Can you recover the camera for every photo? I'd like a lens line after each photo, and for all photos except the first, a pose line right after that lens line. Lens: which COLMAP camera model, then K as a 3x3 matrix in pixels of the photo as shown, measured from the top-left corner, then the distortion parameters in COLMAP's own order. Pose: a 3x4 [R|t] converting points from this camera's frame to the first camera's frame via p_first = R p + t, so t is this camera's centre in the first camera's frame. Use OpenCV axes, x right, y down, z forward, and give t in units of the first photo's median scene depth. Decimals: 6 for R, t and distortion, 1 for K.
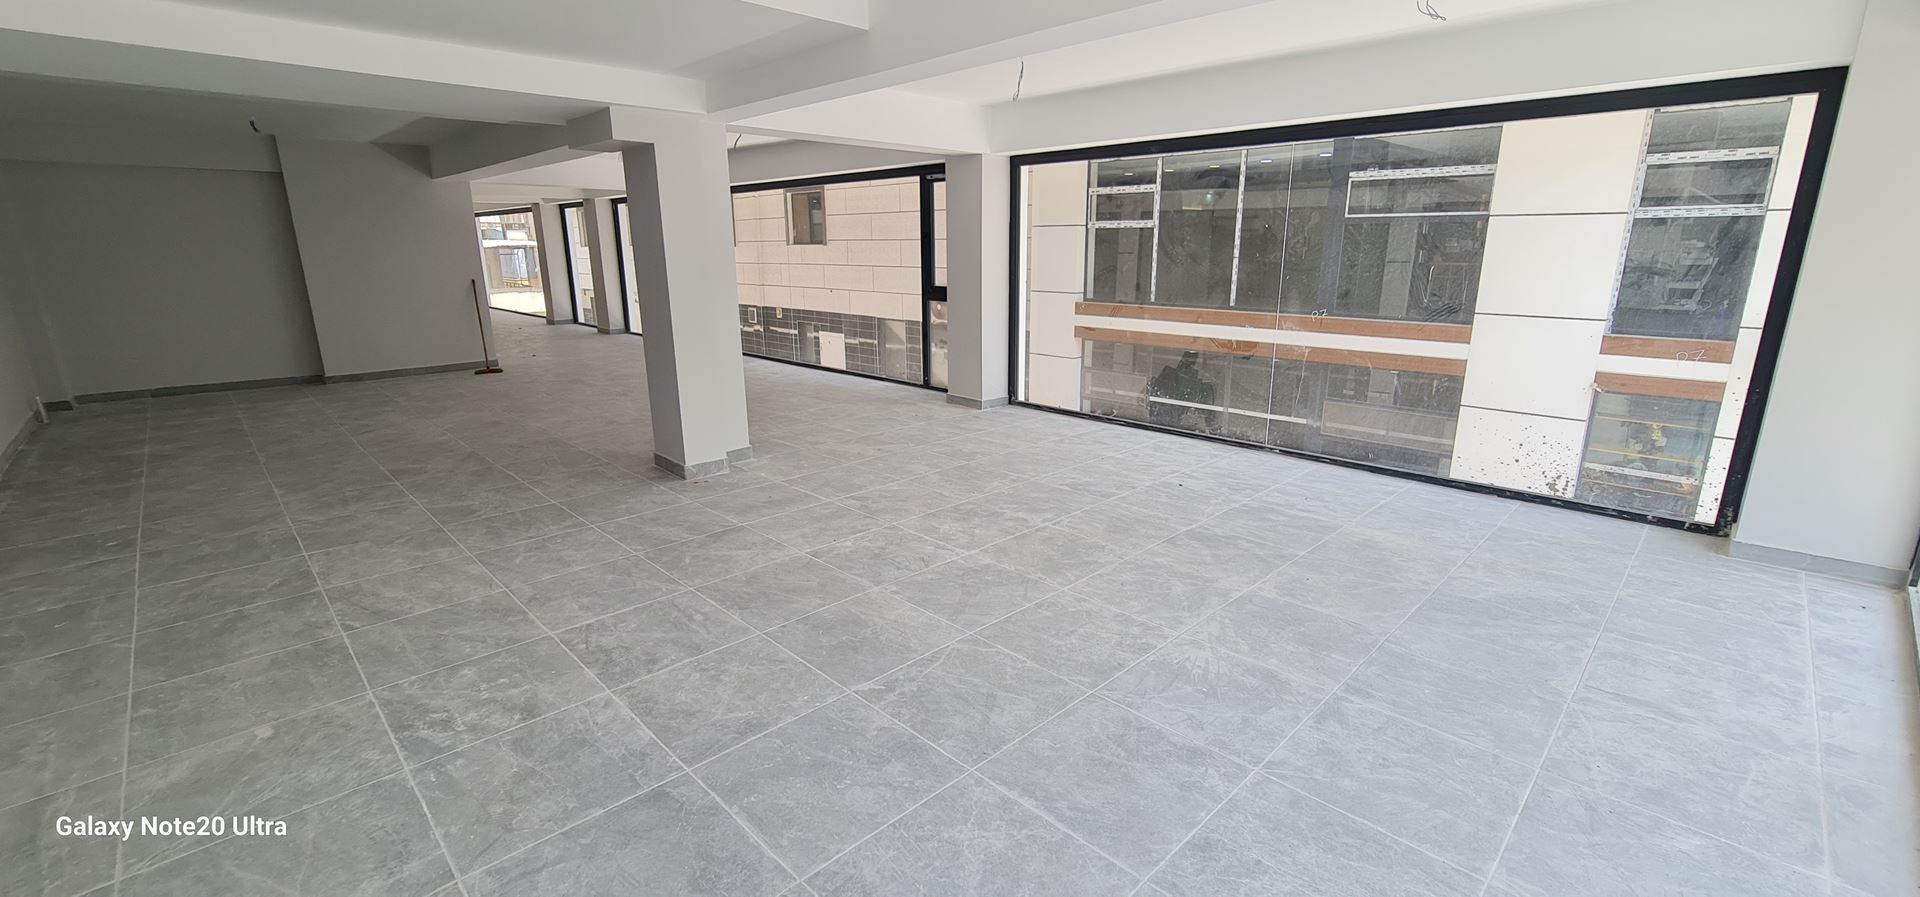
lens RADIAL K [[785.2, 0, 952.3], [0, 785.2, 447.0], [0, 0, 1]] dist [-0.003505, 0.000317]
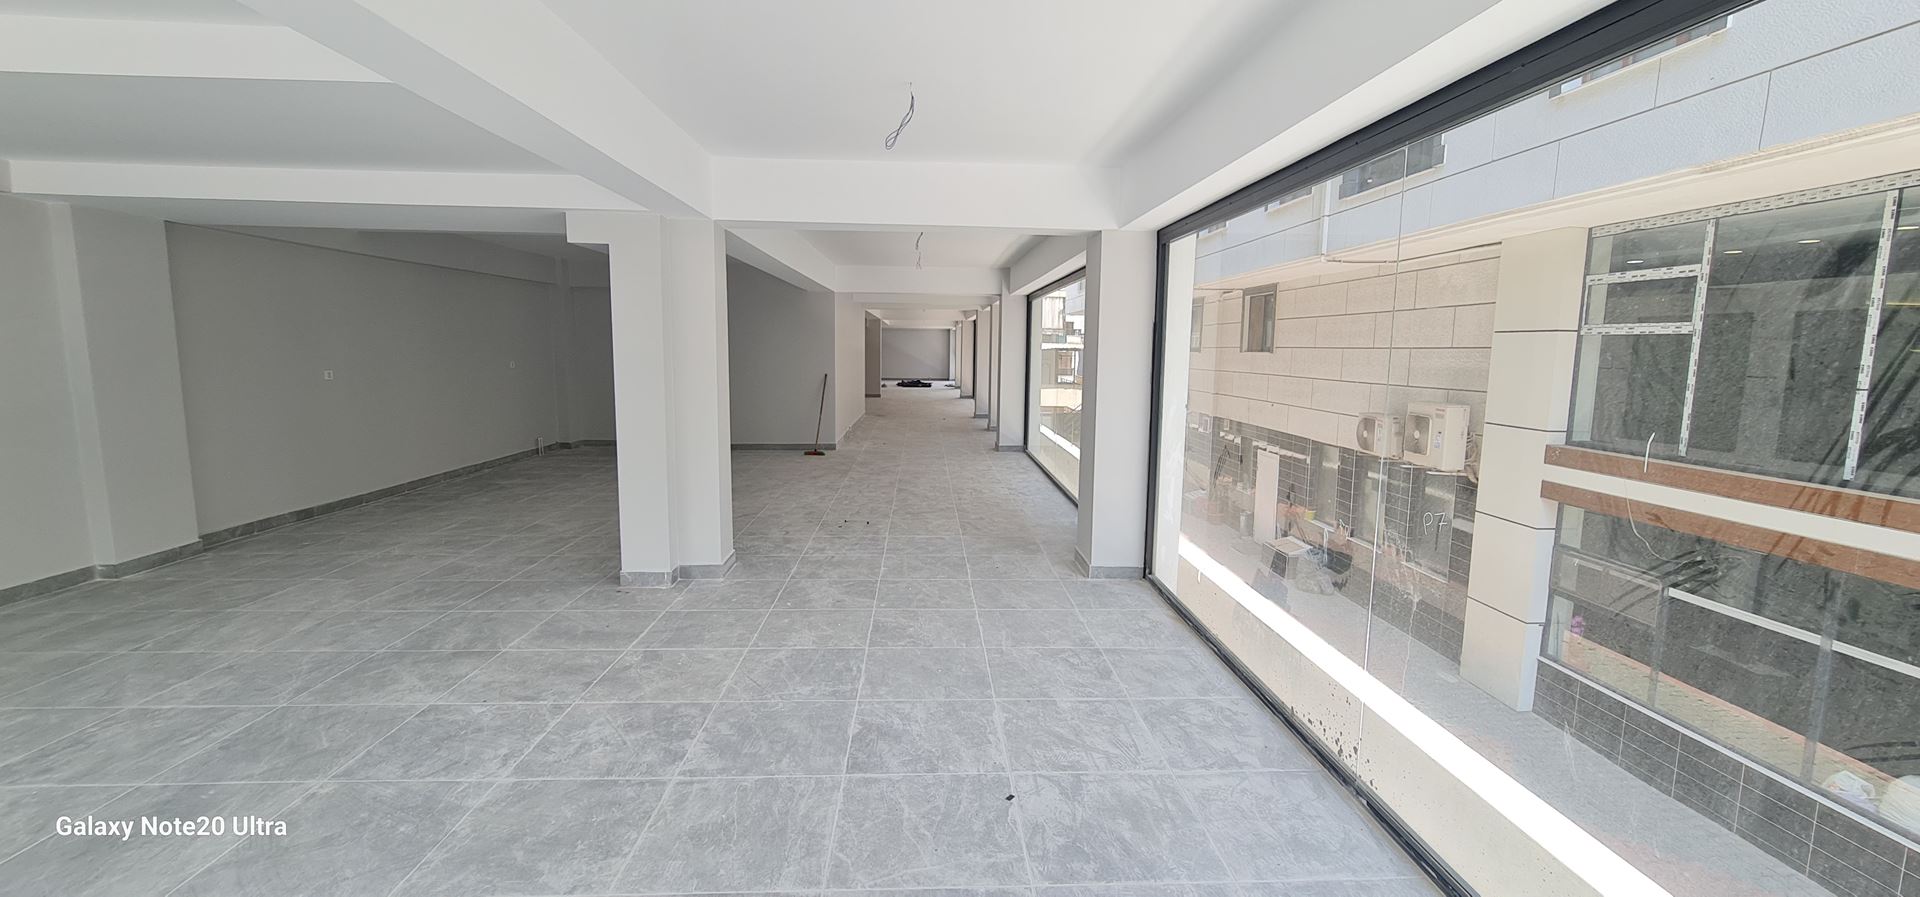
lens RADIAL K [[785.2, 0, 968.7], [0, 785.2, 447.5], [0, 0, 1]] dist [-0.003505, 0.000317]
pose [[0.753813, 0.100101, -0.649419, 0.587904], [-0.183439, 0.981093, -0.061702, -0.144410], [0.630964, 0.165641, 0.757923, 0.541438]]
